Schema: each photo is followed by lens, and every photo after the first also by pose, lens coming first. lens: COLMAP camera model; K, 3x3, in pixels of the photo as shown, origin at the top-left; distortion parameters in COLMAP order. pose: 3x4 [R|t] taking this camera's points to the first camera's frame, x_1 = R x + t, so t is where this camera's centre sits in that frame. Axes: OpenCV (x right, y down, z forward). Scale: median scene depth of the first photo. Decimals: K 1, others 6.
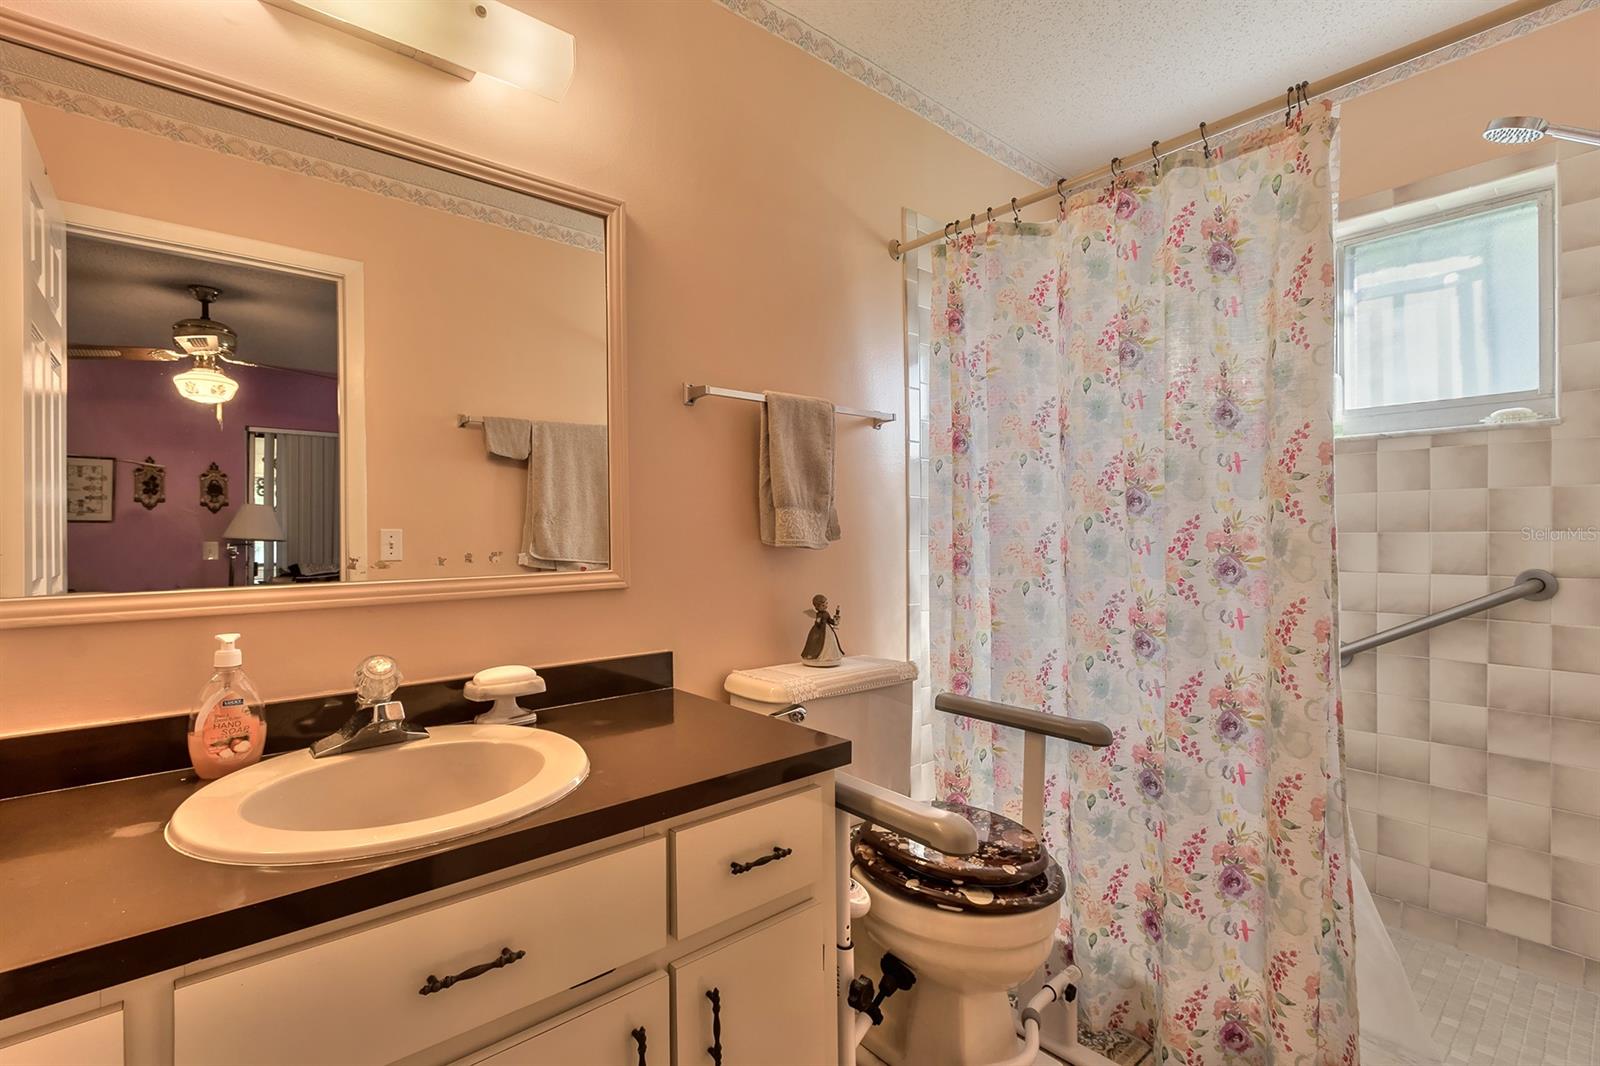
lens RADIAL K [[725.2, 0, 801.5], [0, 725.2, 529.3], [0, 0, 1]] dist [0.000228, 0.000011]
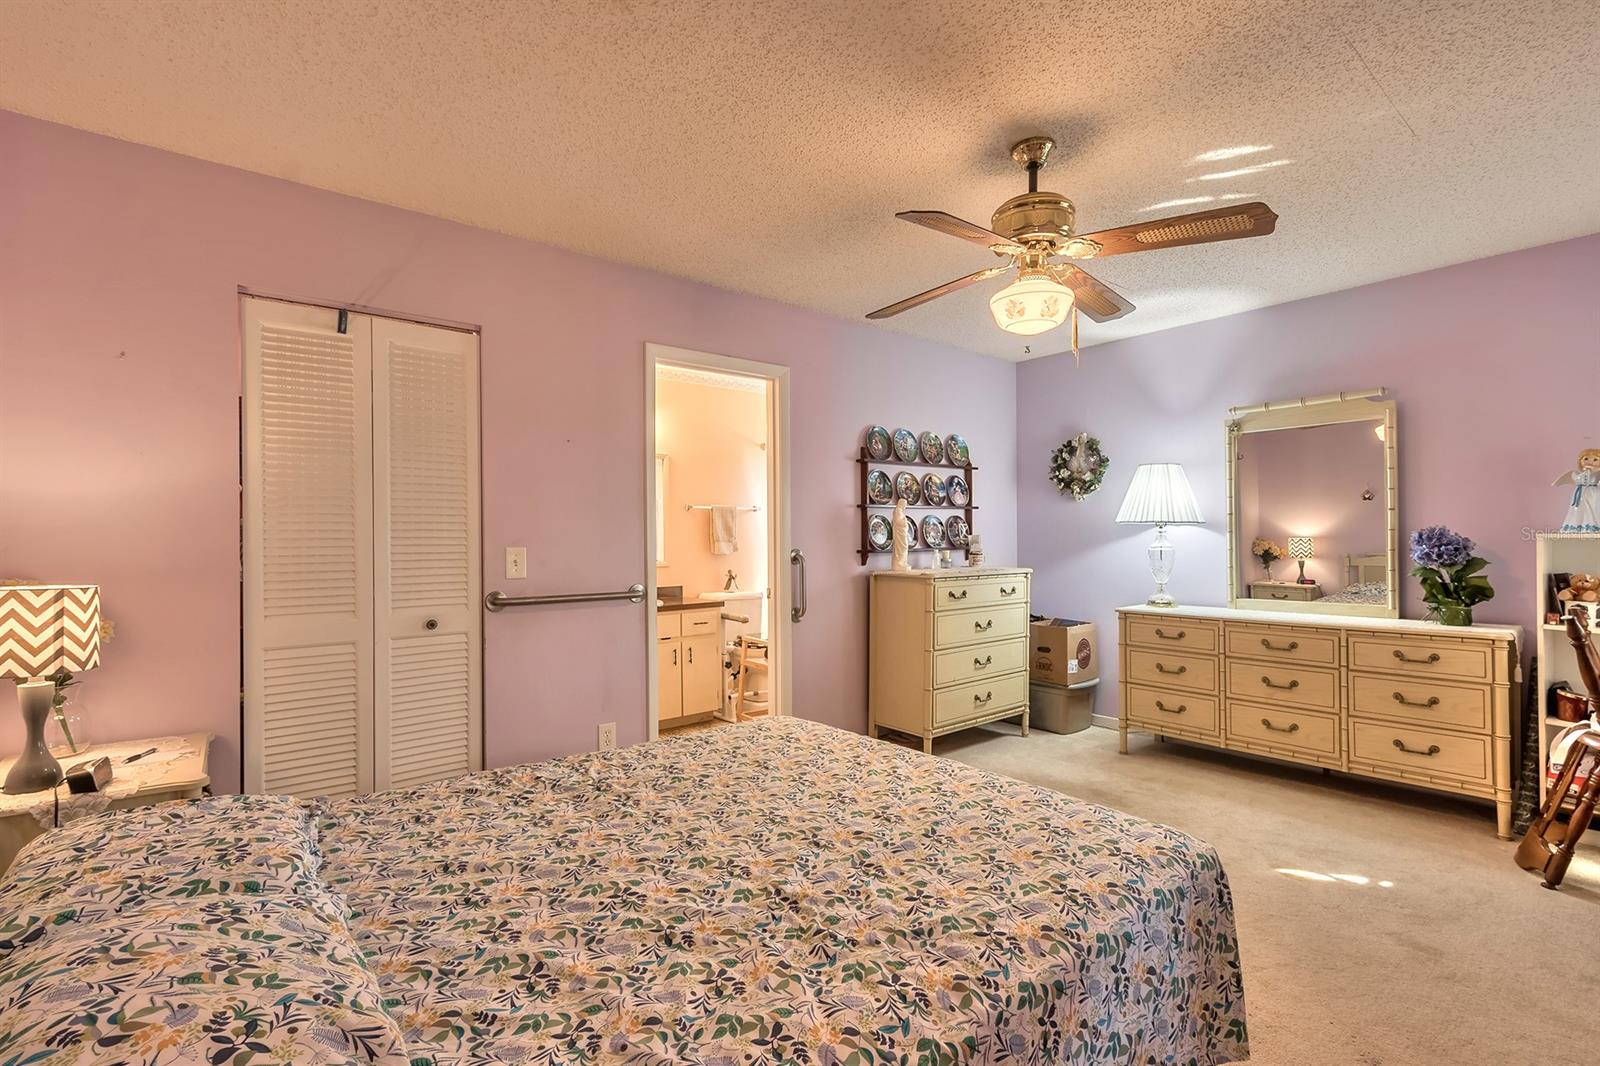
lens RADIAL K [[725.2, 0, 799.4], [0, 725.2, 539.6], [0, 0, 1]] dist [0.000228, 0.000011]
pose [[0.999627, -0.003384, -0.027088, 0.406228], [0.003211, 0.999974, -0.006412, -0.016976], [0.027109, 0.006323, 0.999612, -2.088460]]
